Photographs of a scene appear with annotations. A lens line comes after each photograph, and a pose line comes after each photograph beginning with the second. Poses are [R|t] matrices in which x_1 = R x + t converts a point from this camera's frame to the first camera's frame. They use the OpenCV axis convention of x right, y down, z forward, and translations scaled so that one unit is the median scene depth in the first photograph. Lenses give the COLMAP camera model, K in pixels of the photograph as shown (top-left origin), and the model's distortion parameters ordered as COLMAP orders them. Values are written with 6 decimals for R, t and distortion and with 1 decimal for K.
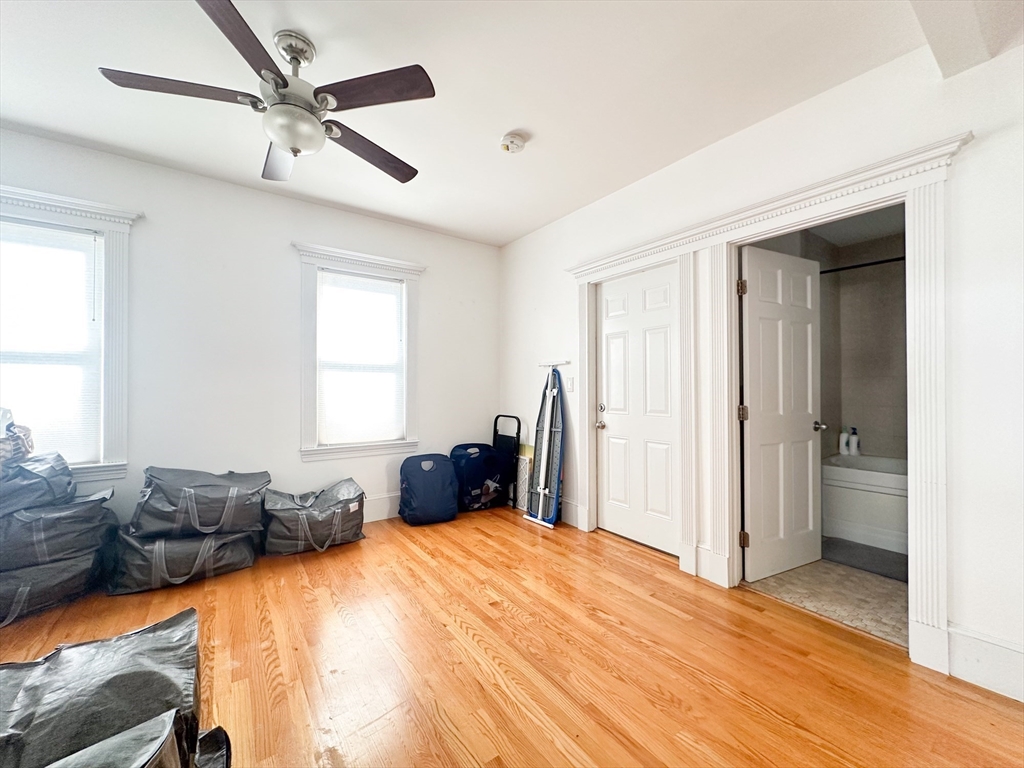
lens RADIAL K [[411.0, 0, 508.2], [0, 411.0, 382.8], [0, 0, 1]] dist [0.000065, 0.000322]
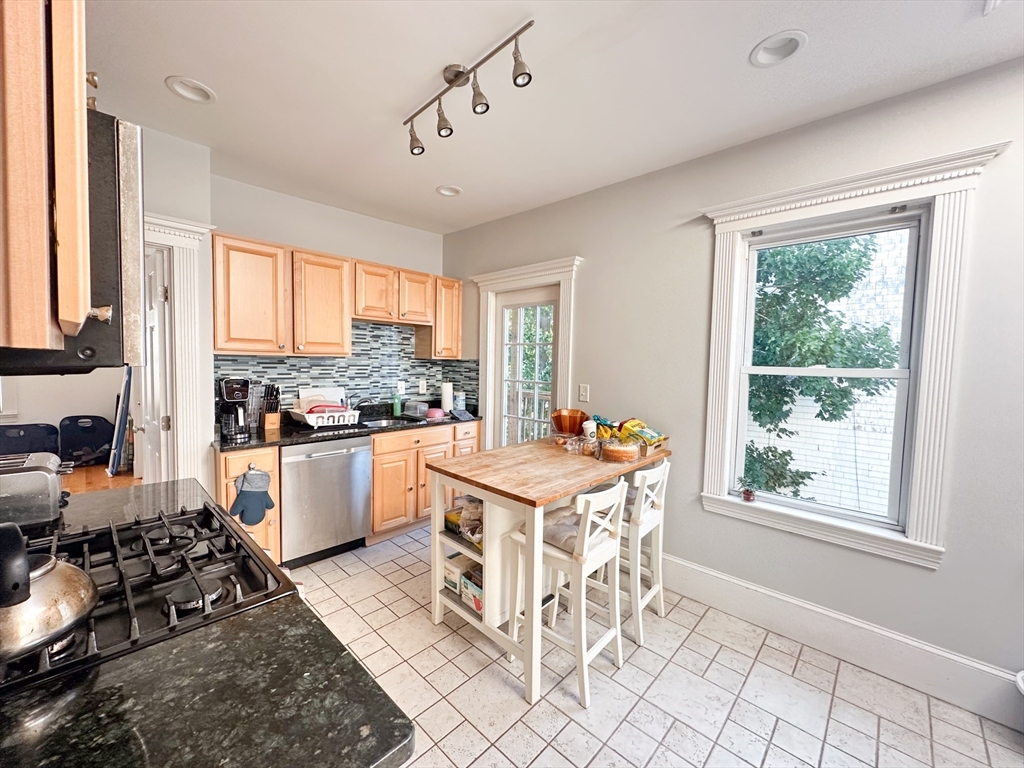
lens RADIAL K [[411.0, 0, 508.2], [0, 411.0, 382.8], [0, 0, 1]] dist [0.000065, 0.000322]
pose [[0.980996, 0.013837, 0.193535, 1.255654], [-0.026730, 0.997581, 0.064169, -0.090372], [-0.192179, -0.068123, 0.978993, -0.635043]]
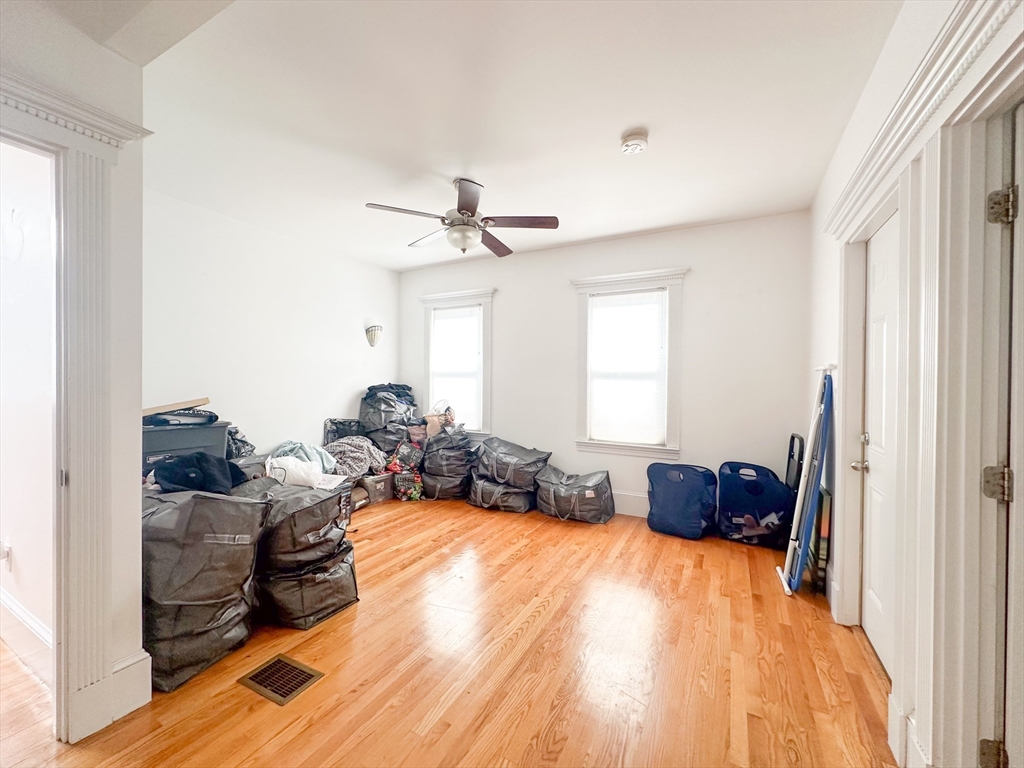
lens RADIAL K [[411.0, 0, 508.2], [0, 411.0, 382.8], [0, 0, 1]] dist [0.000065, 0.000322]
pose [[0.451668, 0.009090, -0.892140, 0.585170], [0.000860, 0.999943, 0.010624, -0.033963], [0.892186, -0.005566, 0.451635, 0.250109]]
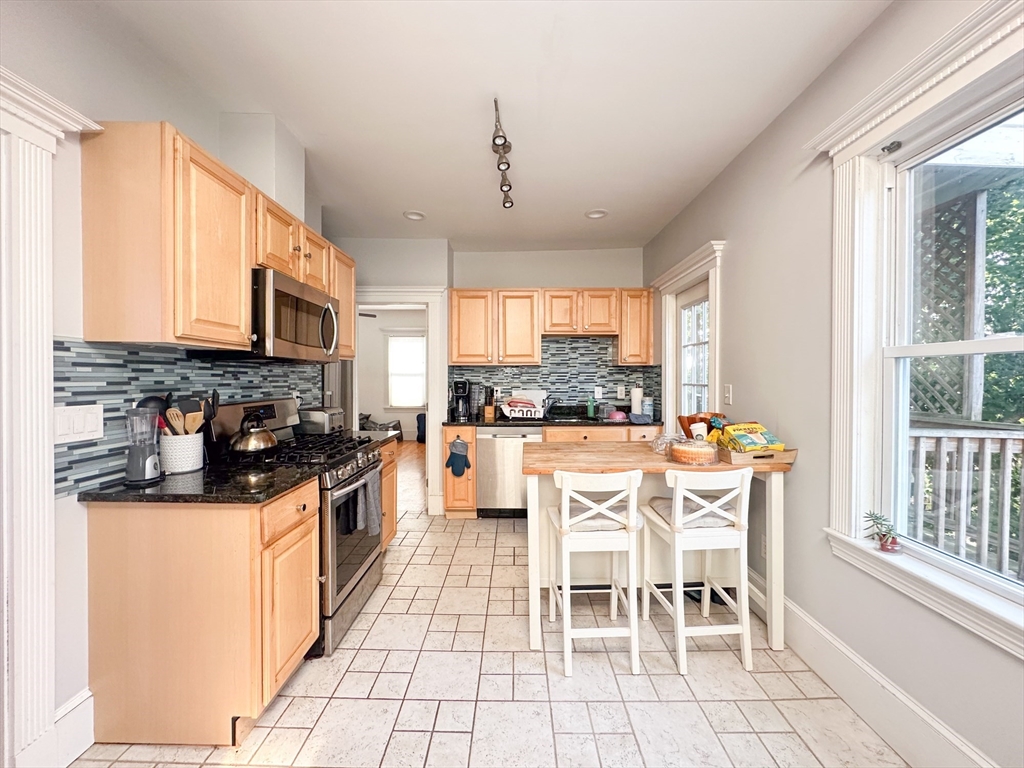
lens RADIAL K [[411.0, 0, 508.2], [0, 411.0, 382.8], [0, 0, 1]] dist [0.000065, 0.000322]
pose [[0.804854, 0.011219, -0.593367, 1.786332], [0.002784, 0.999739, 0.022679, -0.050157], [0.593466, -0.019905, 0.804613, -0.658126]]
